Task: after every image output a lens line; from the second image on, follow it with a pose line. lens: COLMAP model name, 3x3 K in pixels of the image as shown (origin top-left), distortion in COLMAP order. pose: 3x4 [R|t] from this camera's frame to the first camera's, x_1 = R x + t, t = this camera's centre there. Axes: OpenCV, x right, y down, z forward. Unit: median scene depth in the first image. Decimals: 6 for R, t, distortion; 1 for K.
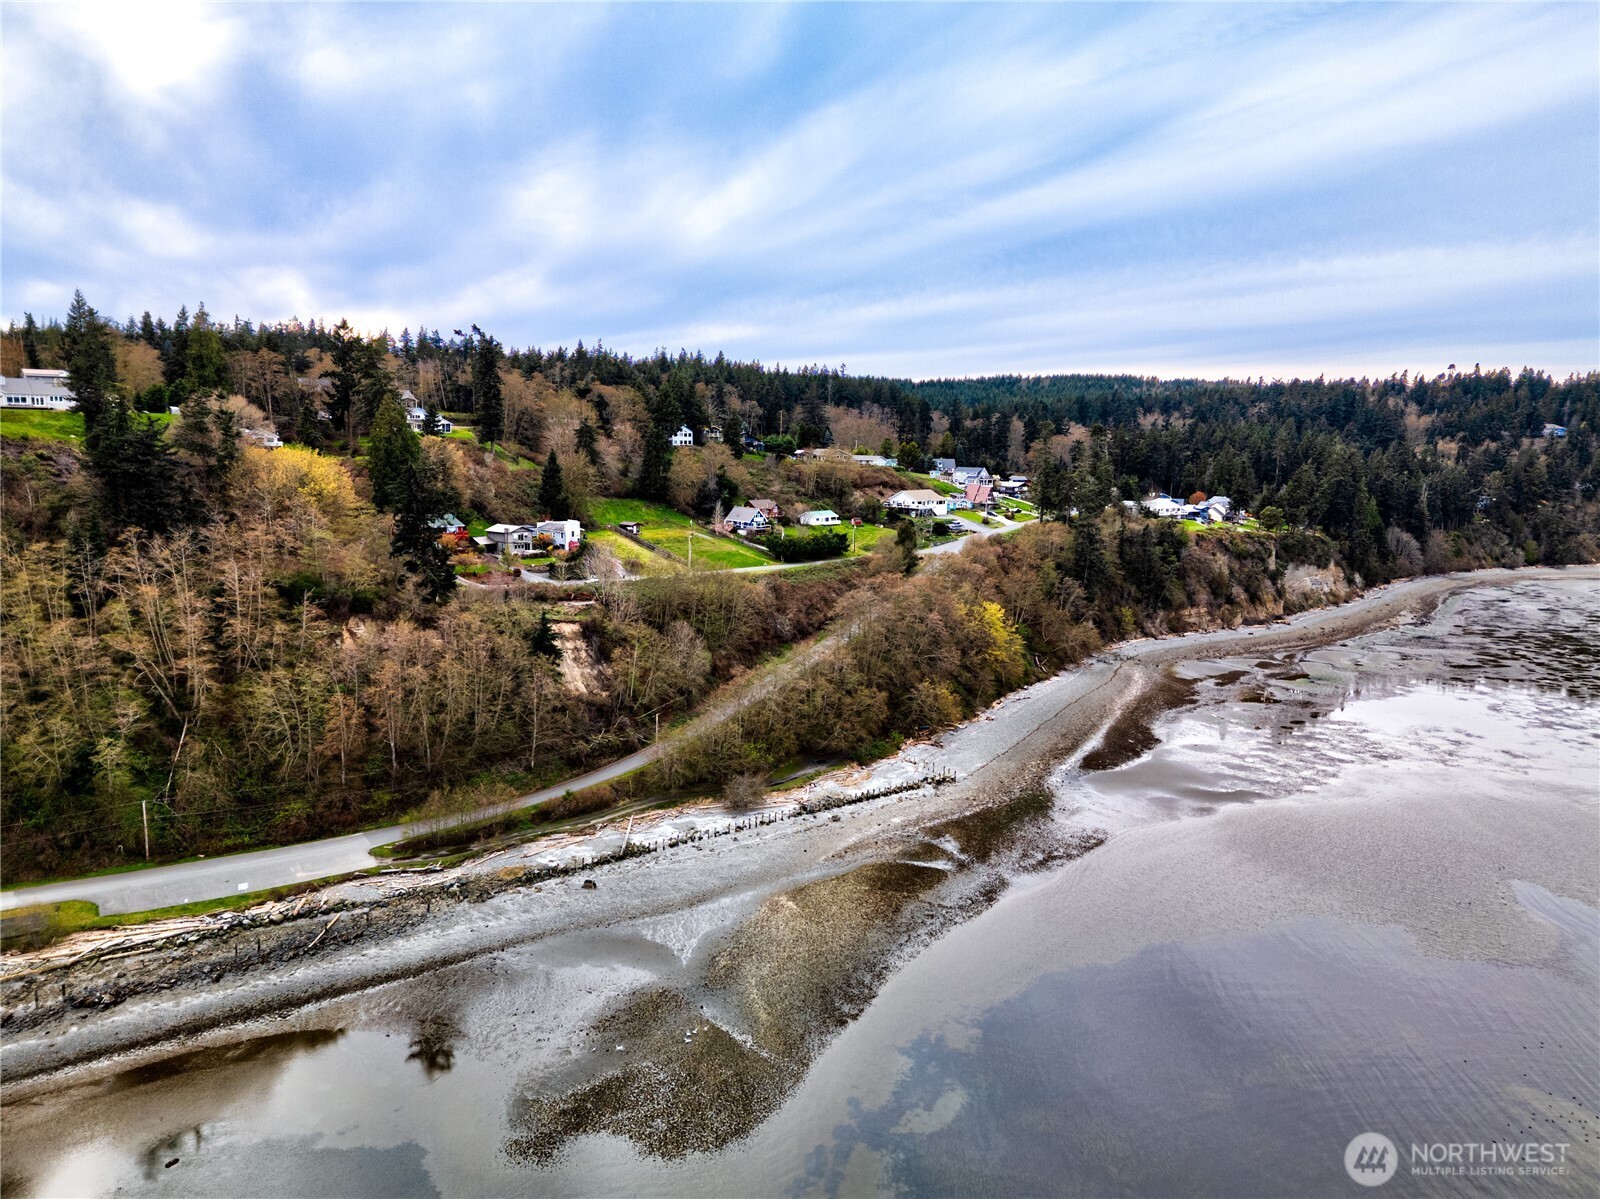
lens RADIAL K [[1122.9, 0, 800.0], [0, 1122.9, 599.5], [0, 0, 1]] dist [0.070822, -0.053516]
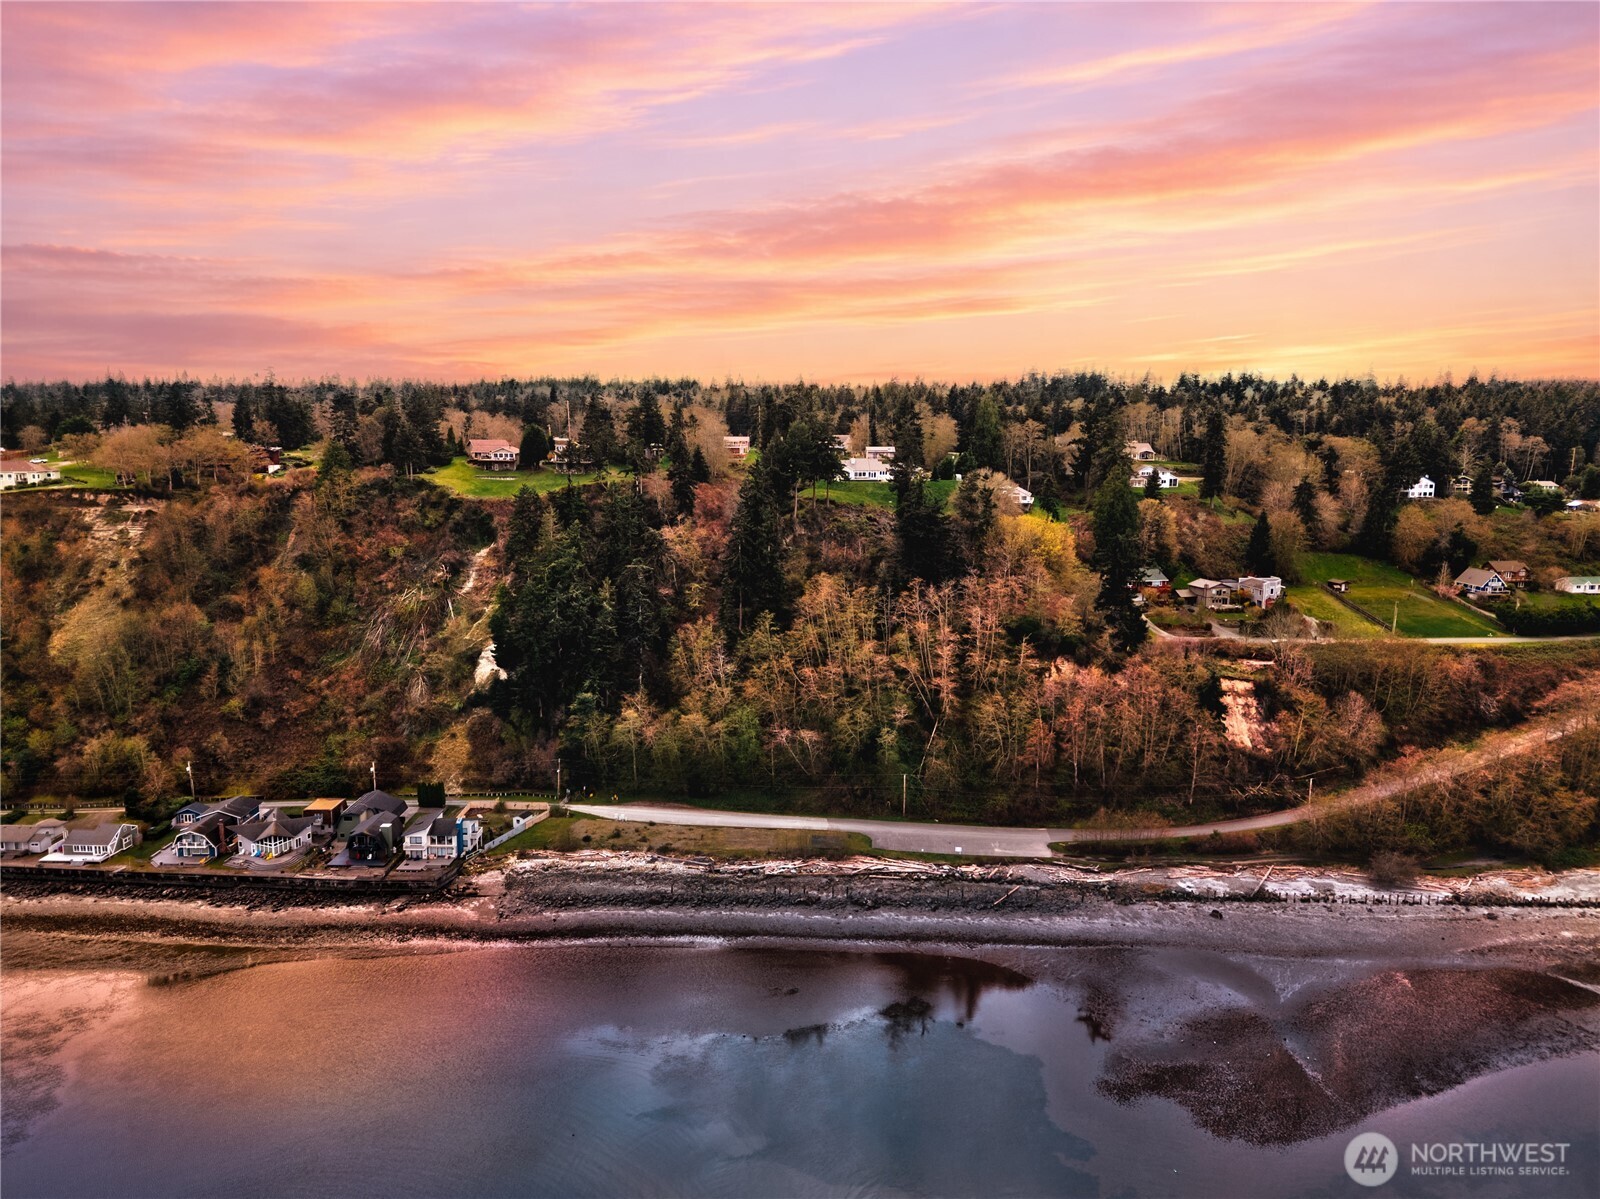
lens RADIAL K [[1133.7, 0, 800.0], [0, 1133.7, 599.5], [0, 0, 1]] dist [0.006492, -0.001373]
pose [[0.795711, 0.089249, -0.599064, 0.126989], [-0.091217, 0.995461, 0.027146, -0.056966], [0.598768, 0.033045, 0.800241, -0.183584]]
